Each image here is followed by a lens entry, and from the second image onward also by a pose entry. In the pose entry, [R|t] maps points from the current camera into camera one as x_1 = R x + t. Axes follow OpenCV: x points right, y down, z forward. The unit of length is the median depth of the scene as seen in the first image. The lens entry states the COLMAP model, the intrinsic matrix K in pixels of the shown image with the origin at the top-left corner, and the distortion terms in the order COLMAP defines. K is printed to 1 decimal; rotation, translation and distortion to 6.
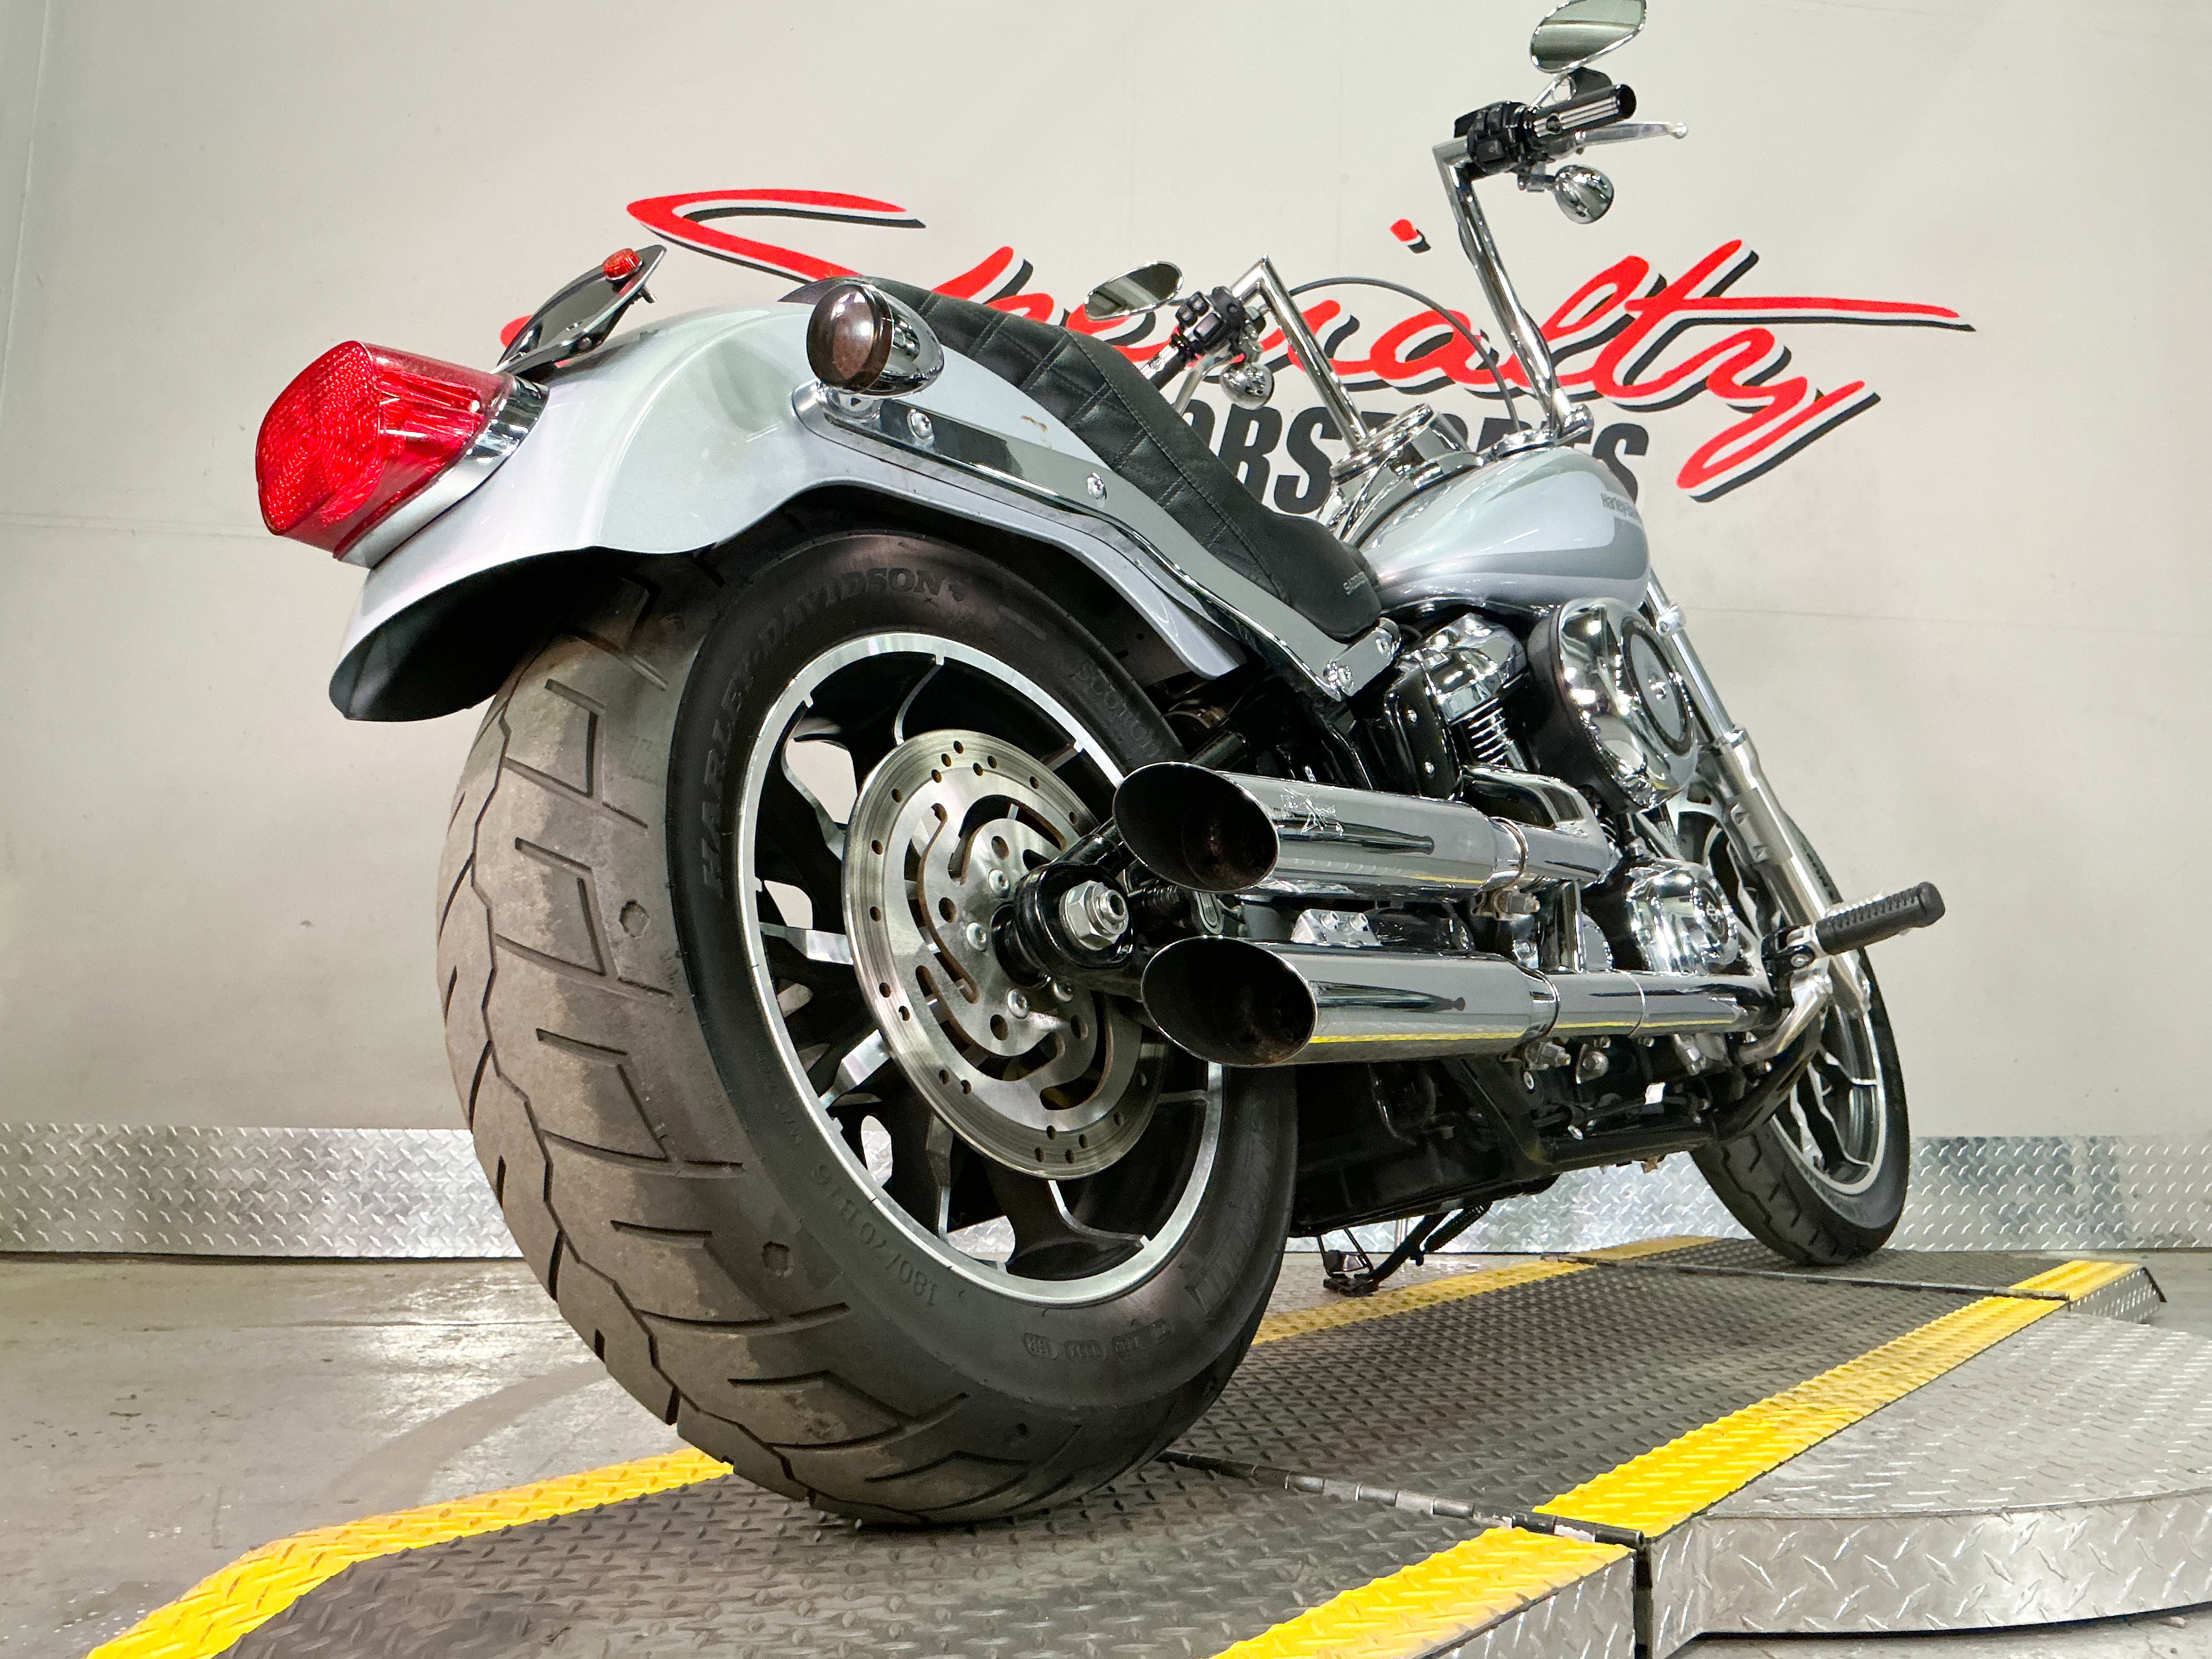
lens RADIAL K [[1840.1, 0, 1102.7], [0, 1840.1, 828.1], [0, 0, 1]] dist [0.057737, -0.093536]
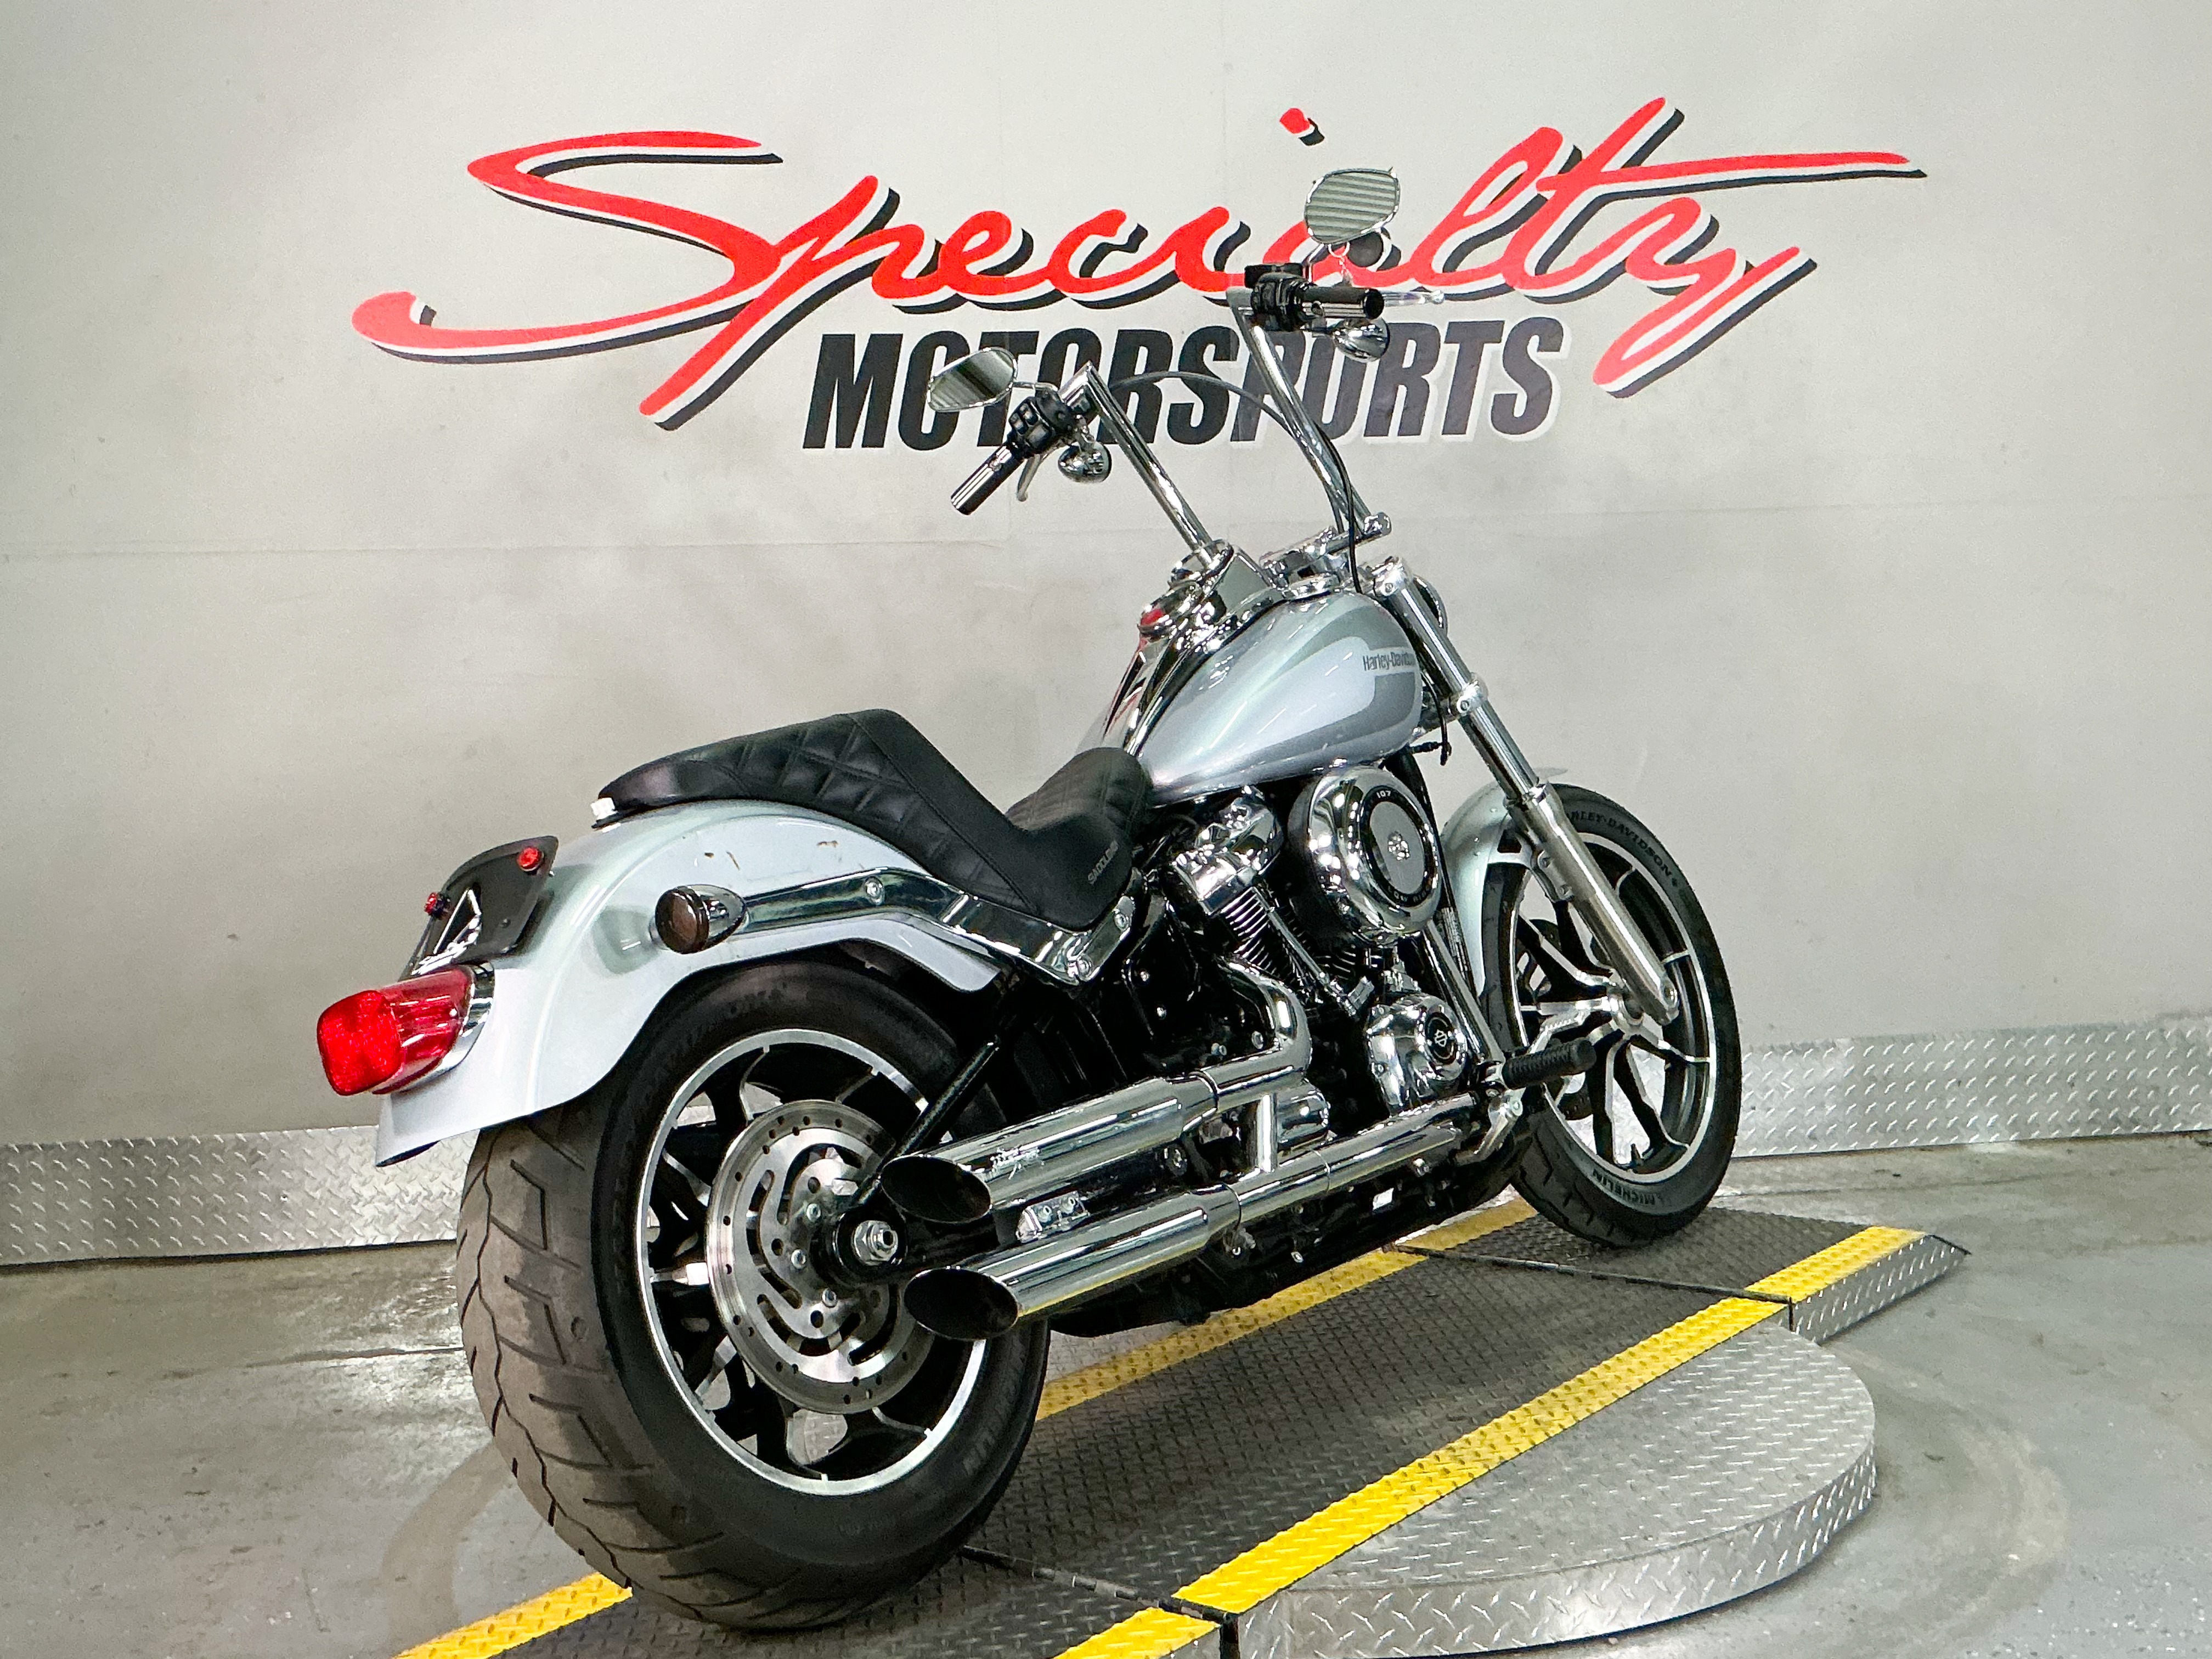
lens RADIAL K [[2490.4, 0, 1108.3], [0, 2490.4, 821.1], [0, 0, 1]] dist [0.071908, 0.000000]
pose [[0.998318, -0.052153, -0.025339, 0.103331], [0.055867, 0.982148, 0.179624, -0.261417], [0.015519, -0.180738, 0.983409, -0.386309]]
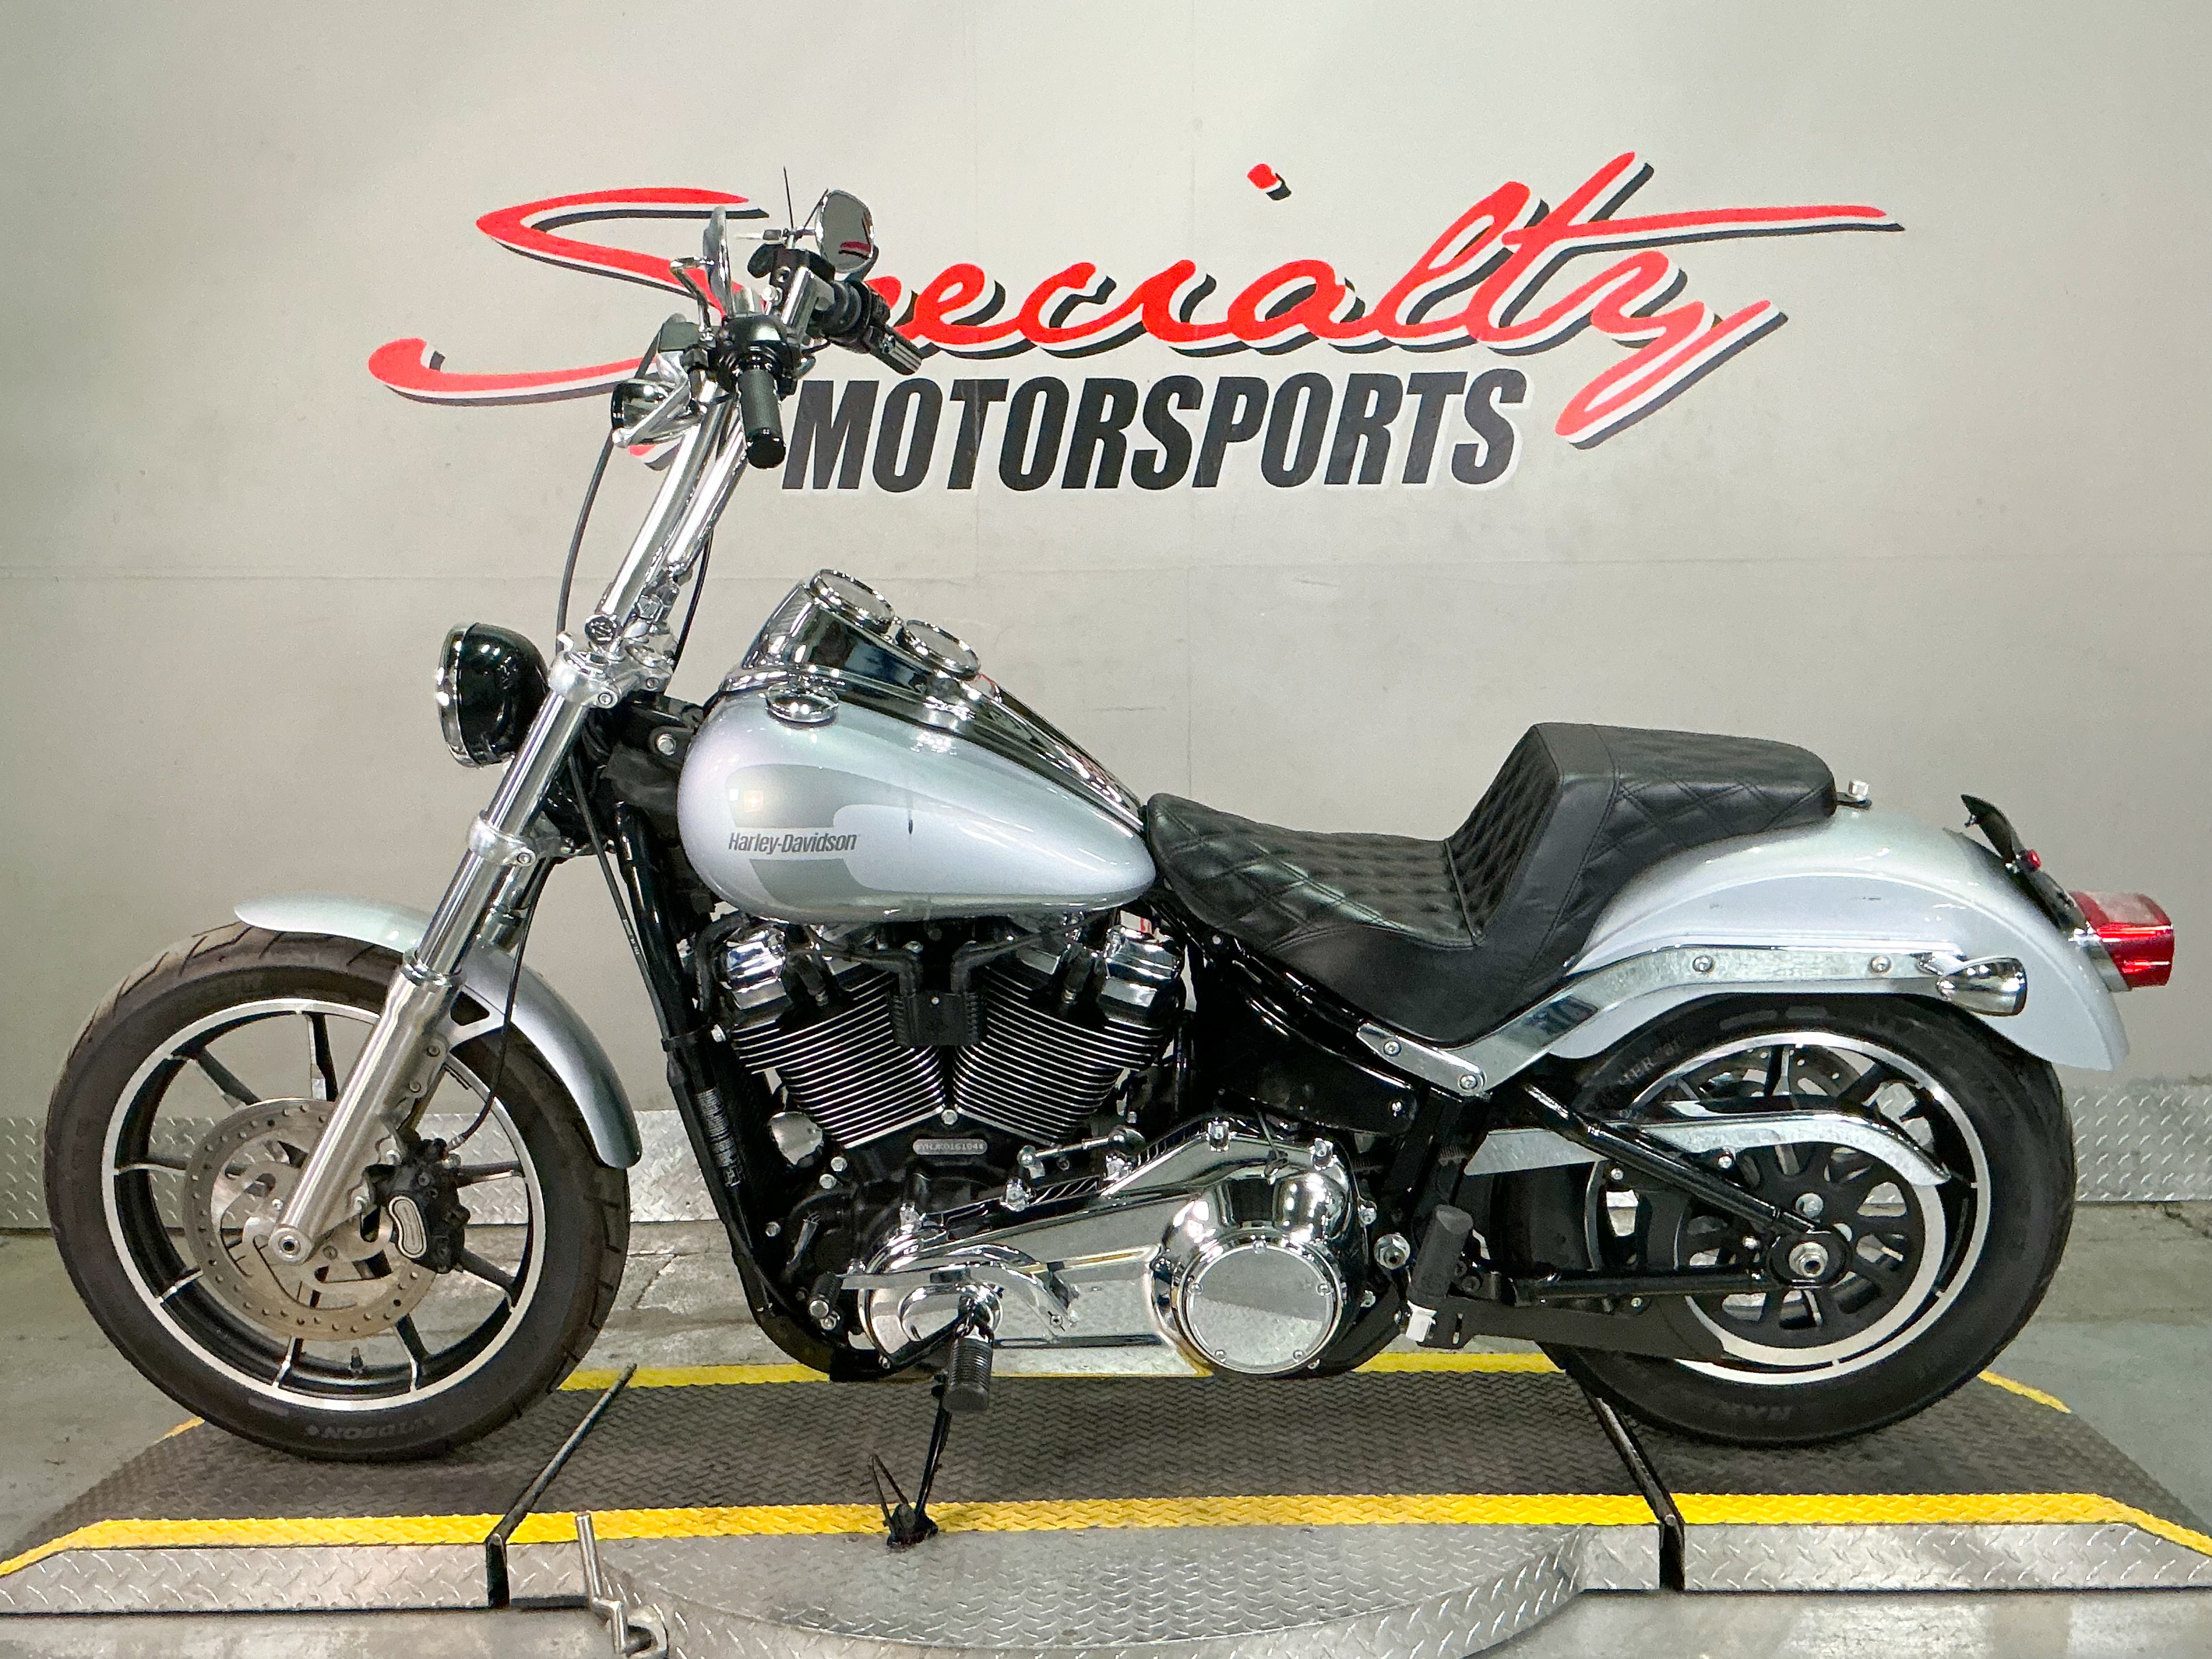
lens RADIAL K [[2320.7, 0, 1103.6], [0, 2320.7, 830.0], [0, 0, 1]] dist [0.067467, 0.000000]
pose [[0.989443, -0.022504, -0.143165, 0.309611], [0.047028, 0.984269, 0.170302, -0.250248], [0.137081, -0.175236, 0.974936, -0.313039]]
